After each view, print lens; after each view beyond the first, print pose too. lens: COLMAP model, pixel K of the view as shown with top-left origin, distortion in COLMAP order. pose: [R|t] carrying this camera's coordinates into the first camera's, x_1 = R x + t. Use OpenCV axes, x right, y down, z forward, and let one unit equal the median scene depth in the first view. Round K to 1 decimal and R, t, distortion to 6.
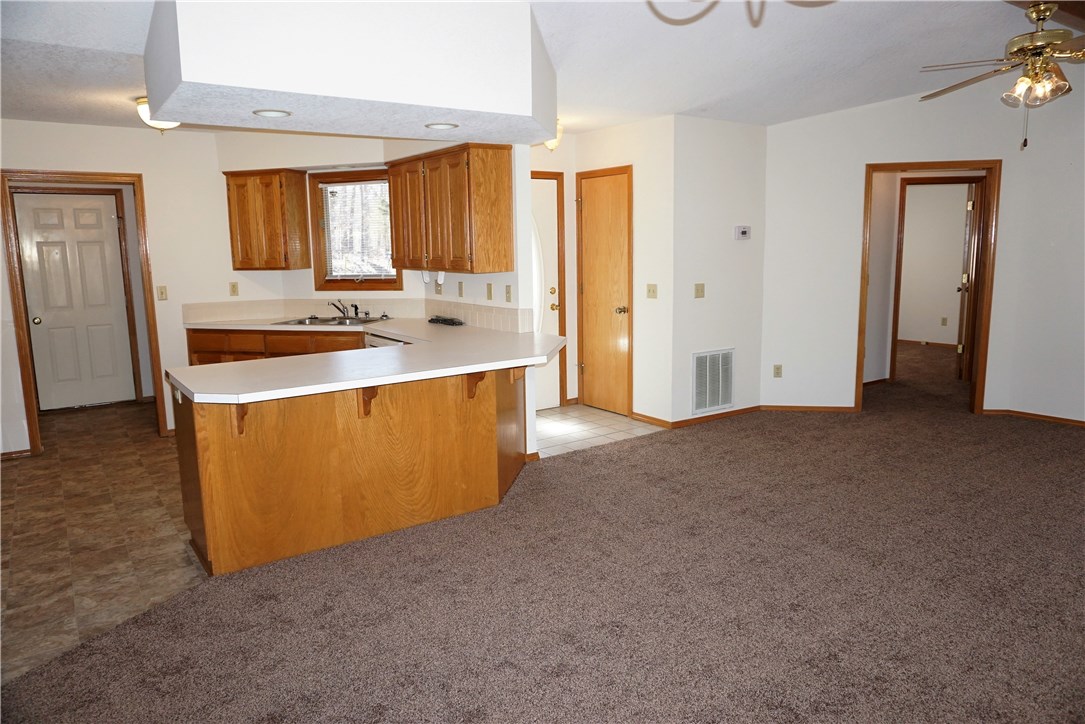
lens RADIAL K [[725.3, 0, 541.6], [0, 725.3, 358.1], [0, 0, 1]] dist [-0.057038, 0.046991]
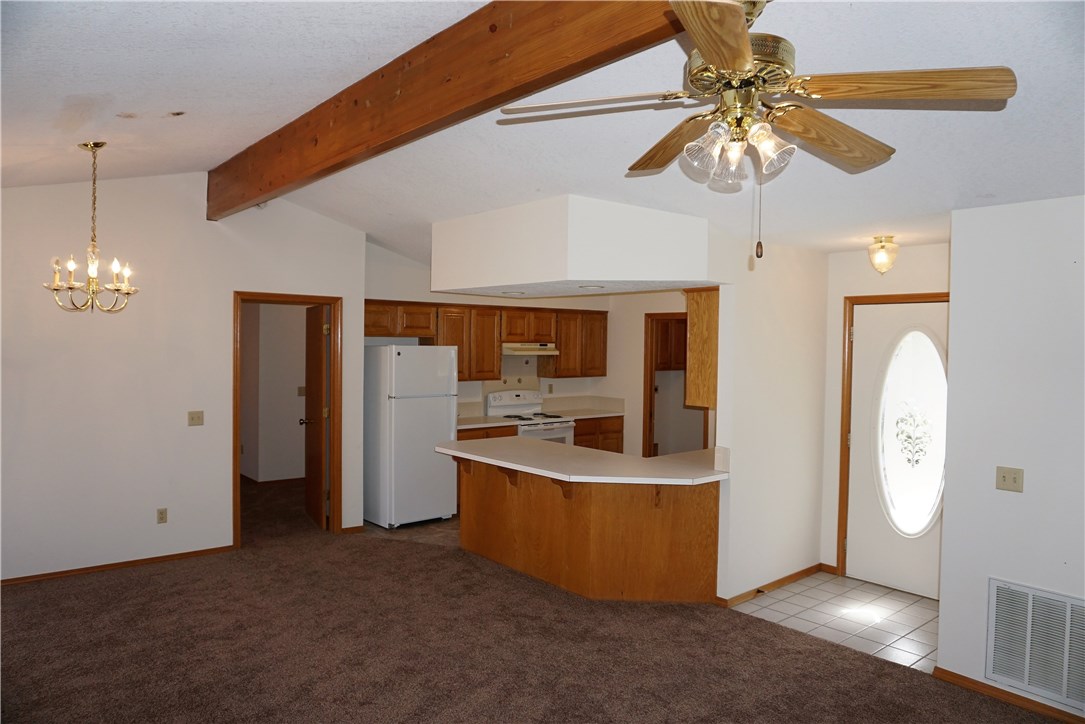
lens RADIAL K [[725.3, 0, 541.6], [0, 725.3, 358.1], [0, 0, 1]] dist [-0.057038, 0.046991]
pose [[0.091058, 0.039205, -0.995074, 0.773231], [-0.169018, 0.985336, 0.023354, -0.139850], [0.981398, 0.166059, 0.096350, 0.534541]]
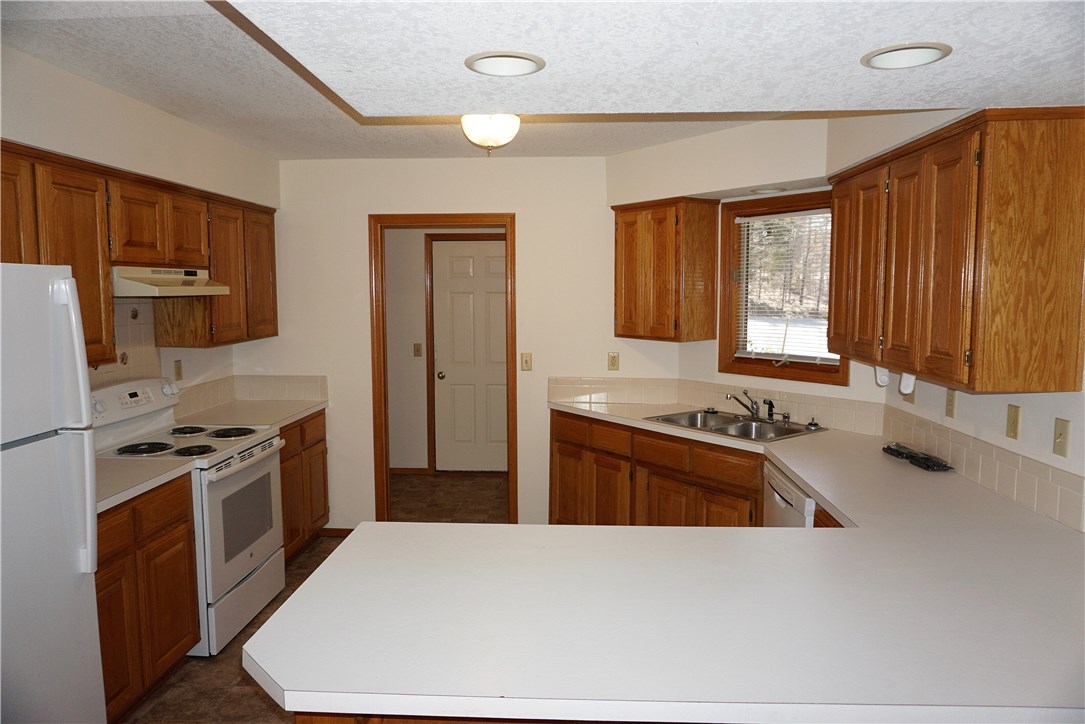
lens RADIAL K [[725.3, 0, 541.6], [0, 725.3, 358.1], [0, 0, 1]] dist [-0.057038, 0.046991]
pose [[0.786870, 0.071543, -0.612958, -0.026404], [-0.106261, 0.994129, -0.020378, -0.079318], [0.607902, 0.081169, 0.789853, 0.373453]]
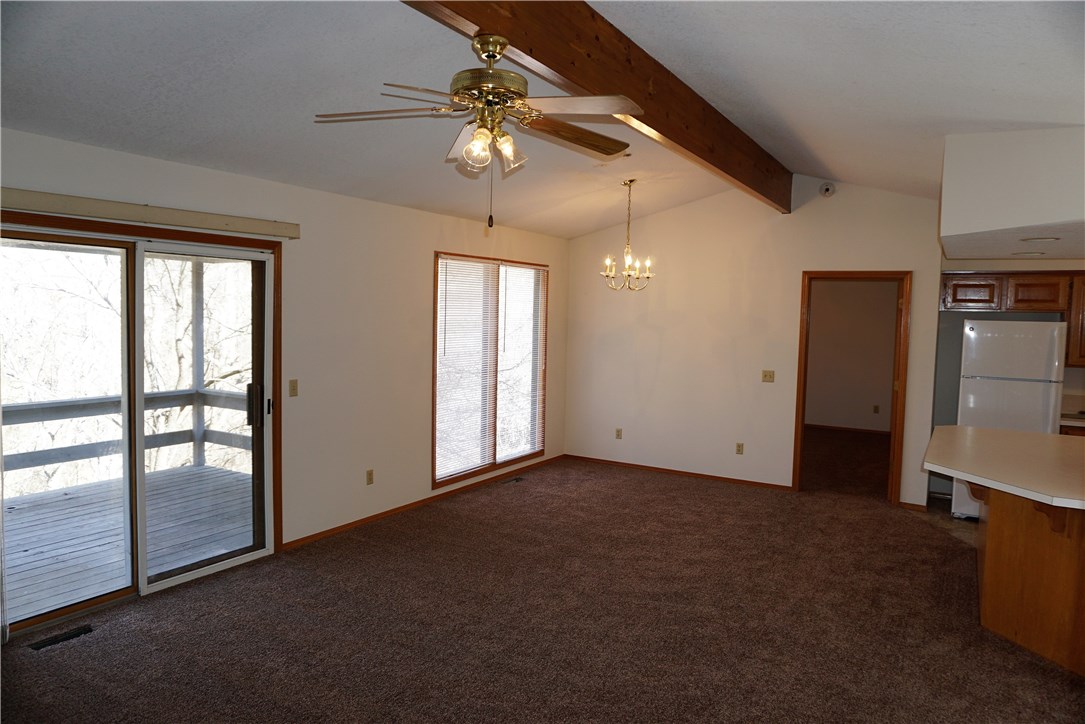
lens RADIAL K [[725.3, 0, 541.6], [0, 725.3, 358.1], [0, 0, 1]] dist [-0.057038, 0.046991]
pose [[-0.913314, 0.020051, -0.406762, 0.604818], [-0.071475, 0.975393, 0.208565, -0.211965], [0.400935, 0.219559, -0.889407, 1.096001]]
